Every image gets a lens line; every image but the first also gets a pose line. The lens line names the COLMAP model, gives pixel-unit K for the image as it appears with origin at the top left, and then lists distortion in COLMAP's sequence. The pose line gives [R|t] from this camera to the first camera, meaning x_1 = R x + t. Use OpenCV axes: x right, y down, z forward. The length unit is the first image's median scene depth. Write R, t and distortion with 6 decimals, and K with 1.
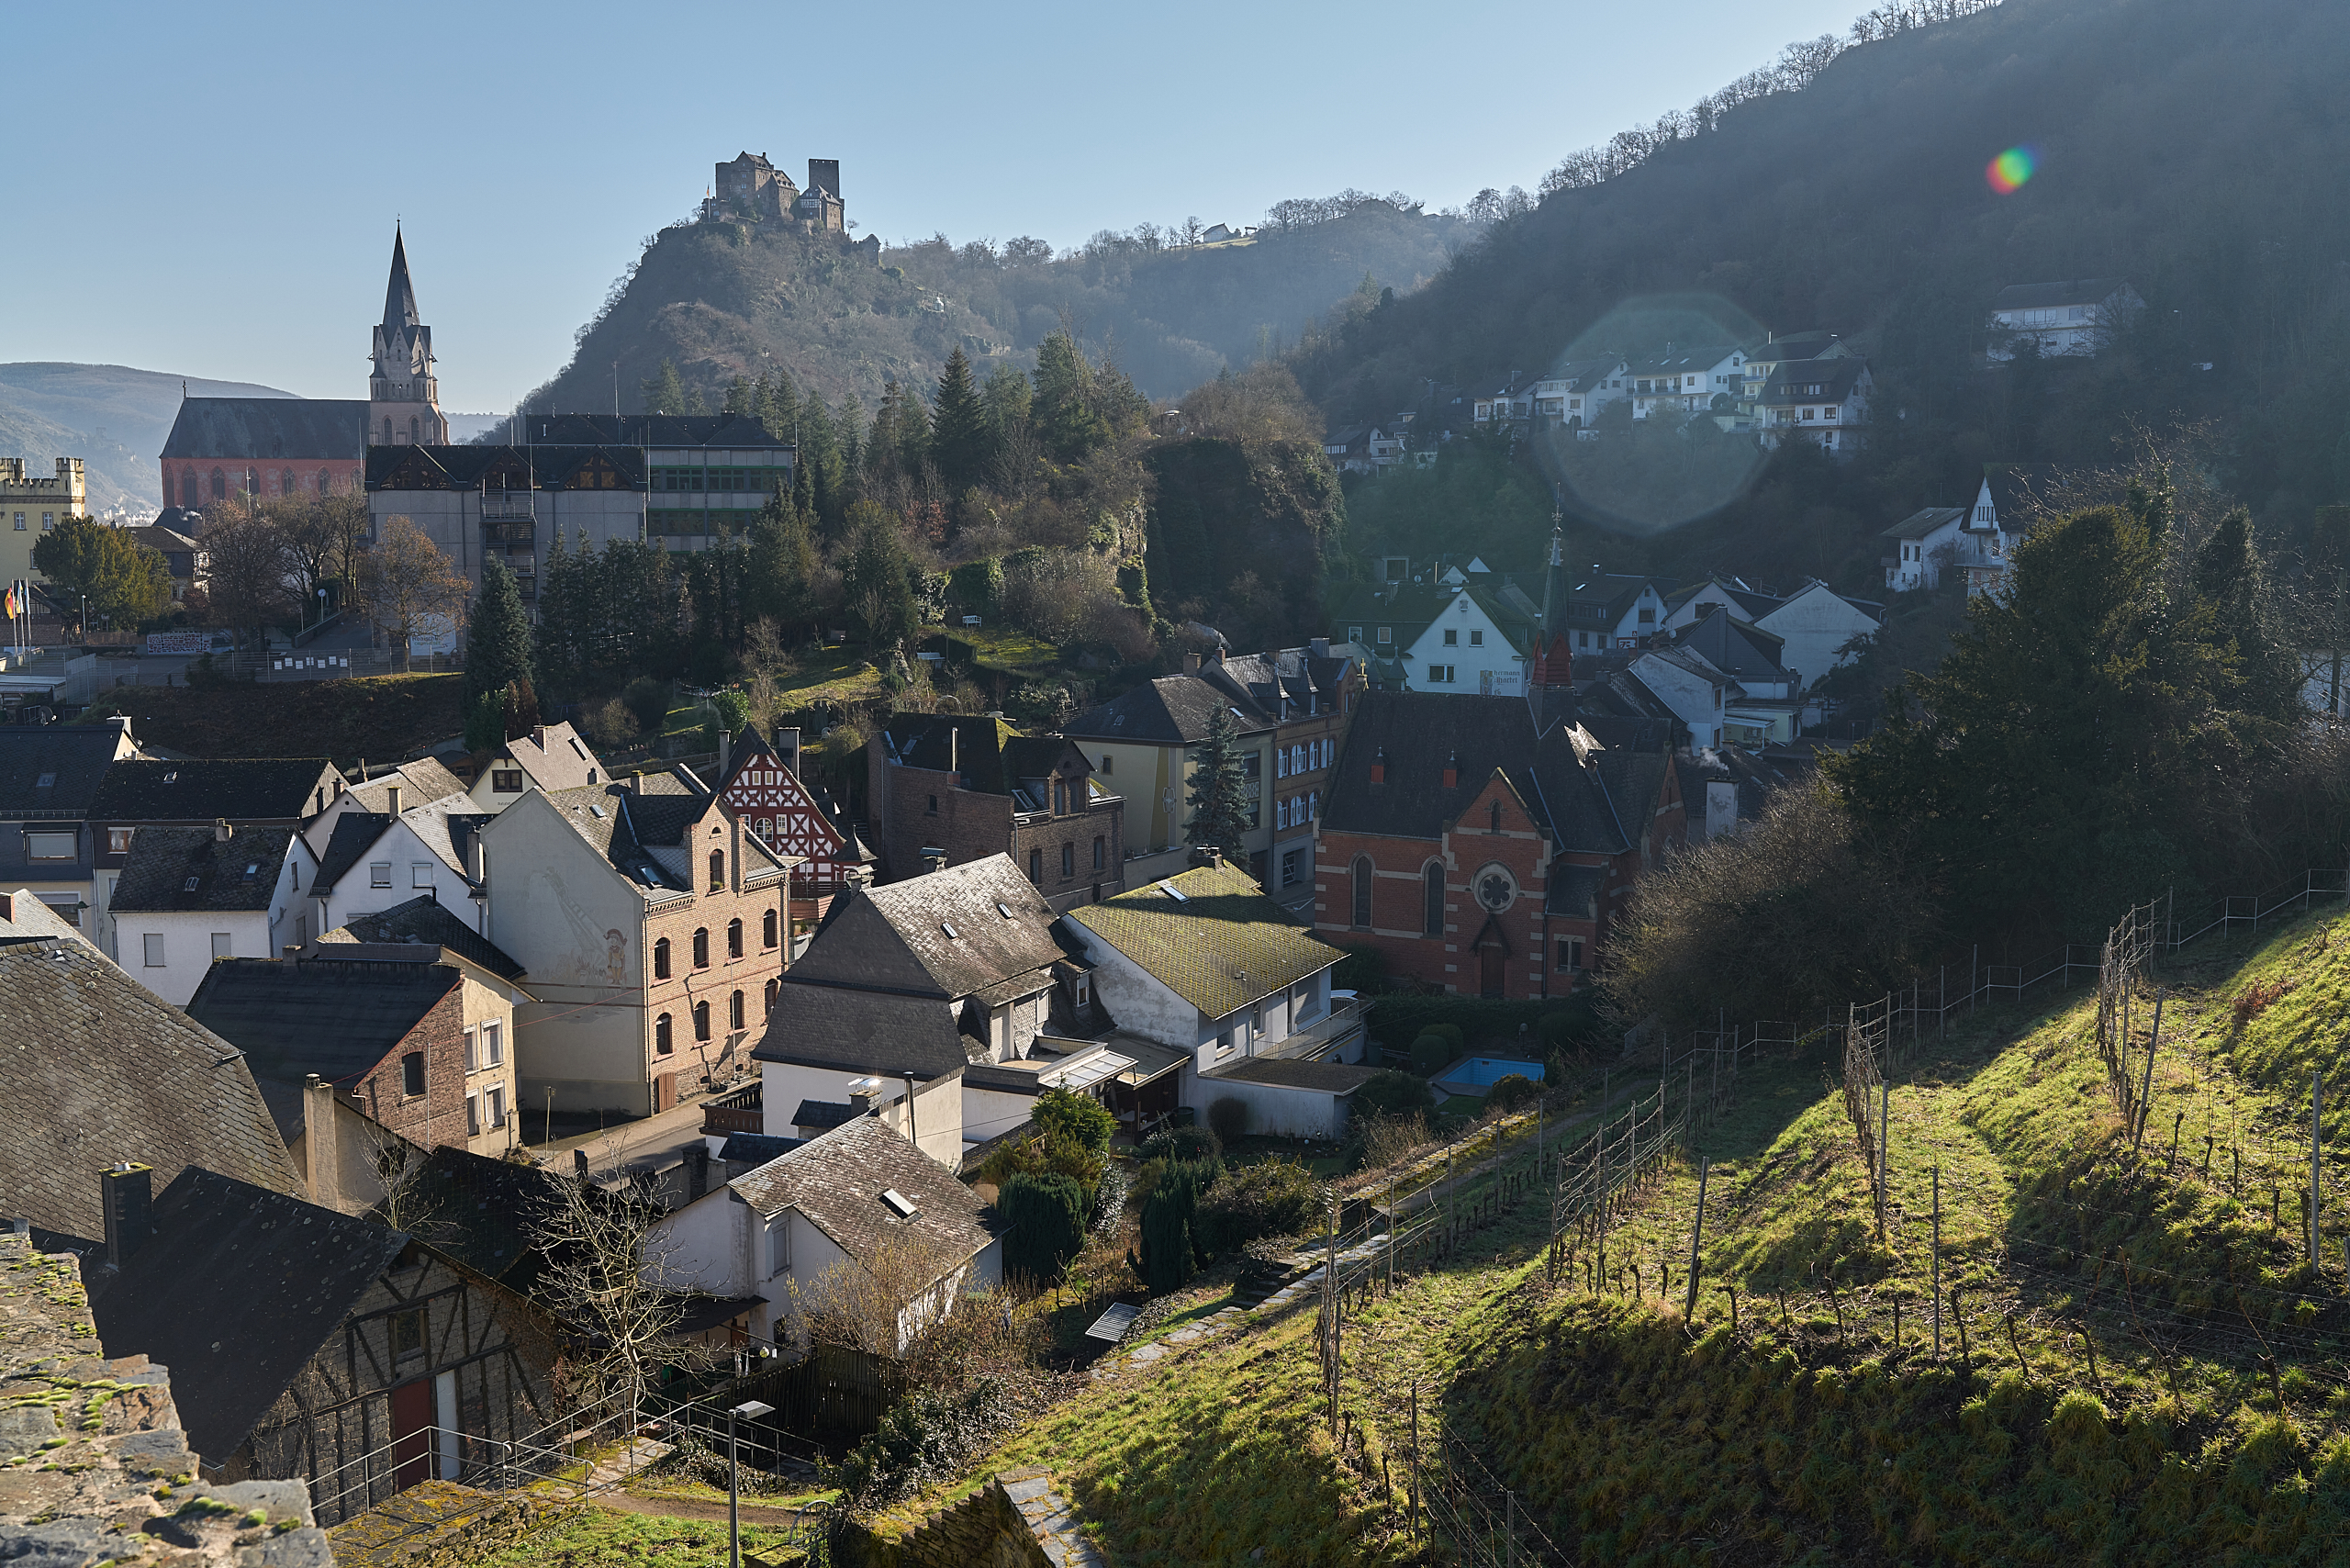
lens RADIAL K [[2262.7, 0, 1177.2], [0, 2262.7, 775.4], [0, 0, 1]] dist [-0.003881, 0.000000]
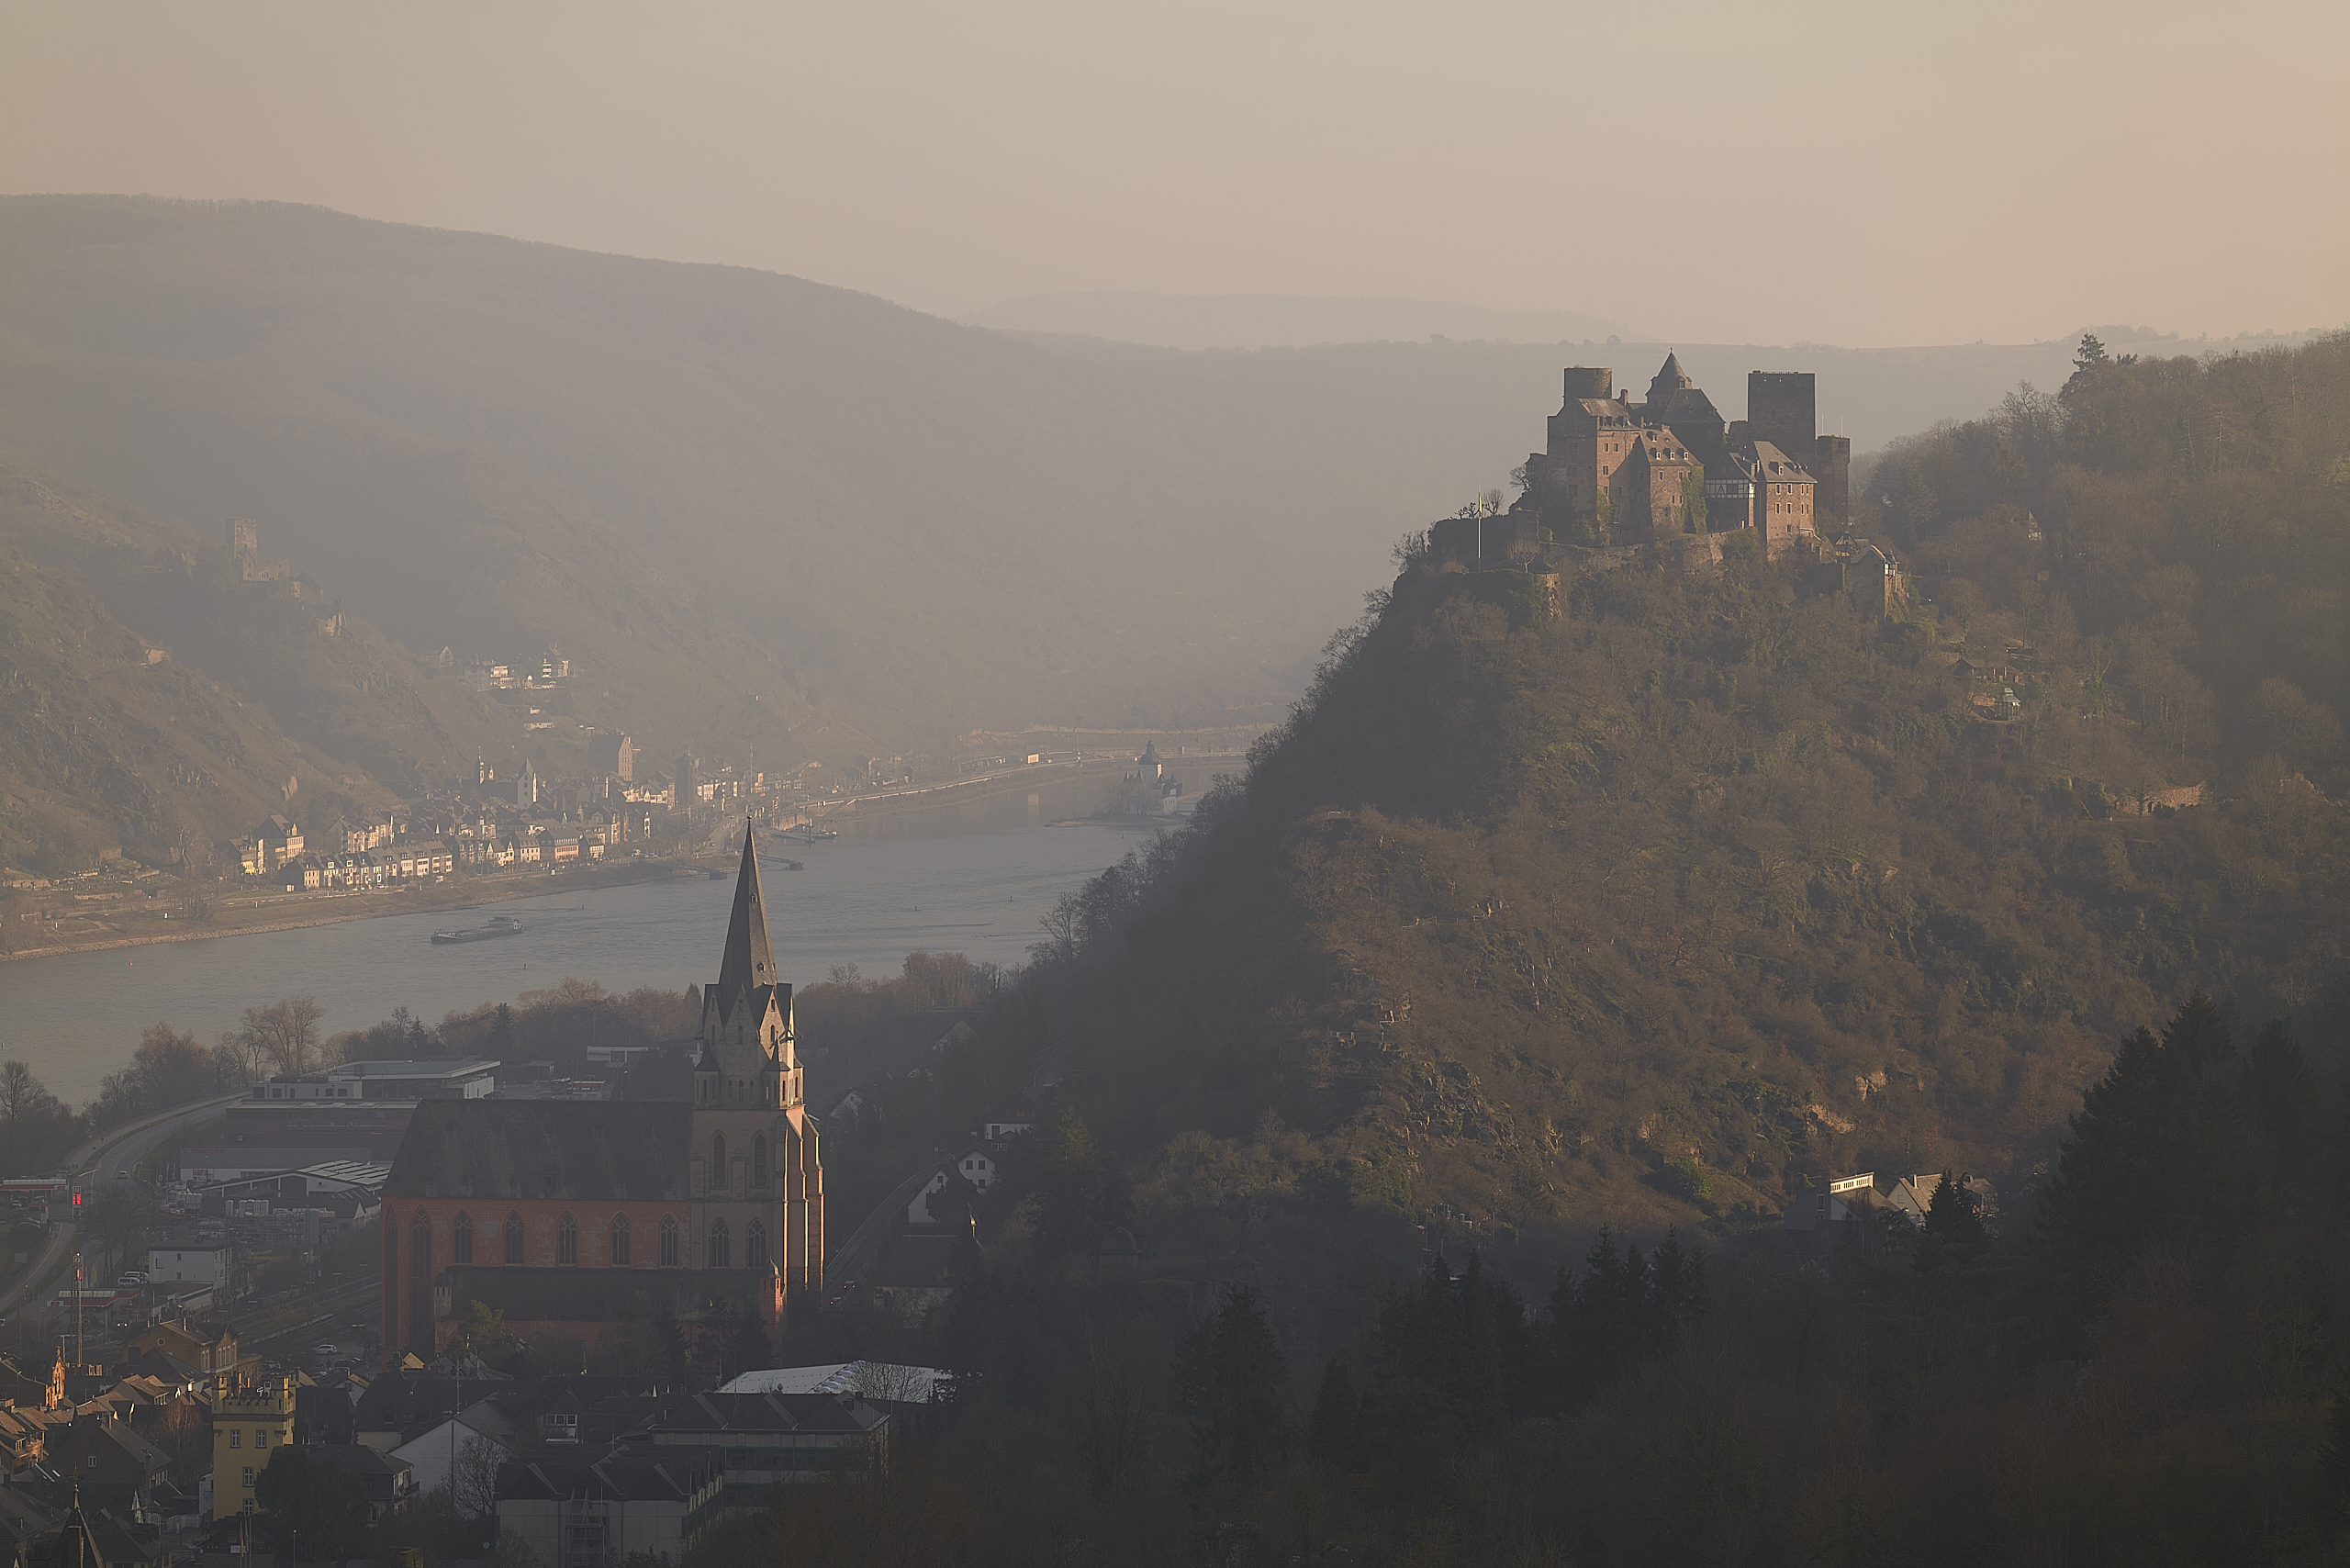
lens RADIAL K [[10531.0, 0, 1173.9], [0, 10531.0, 784.7], [0, 0, 1]] dist [0.059594, 0.000000]
pose [[0.939585, 0.005285, -0.342276, 0.755990], [-0.038440, 0.995185, -0.090157, 0.001905], [0.340152, 0.097867, 0.935264, -1.667866]]
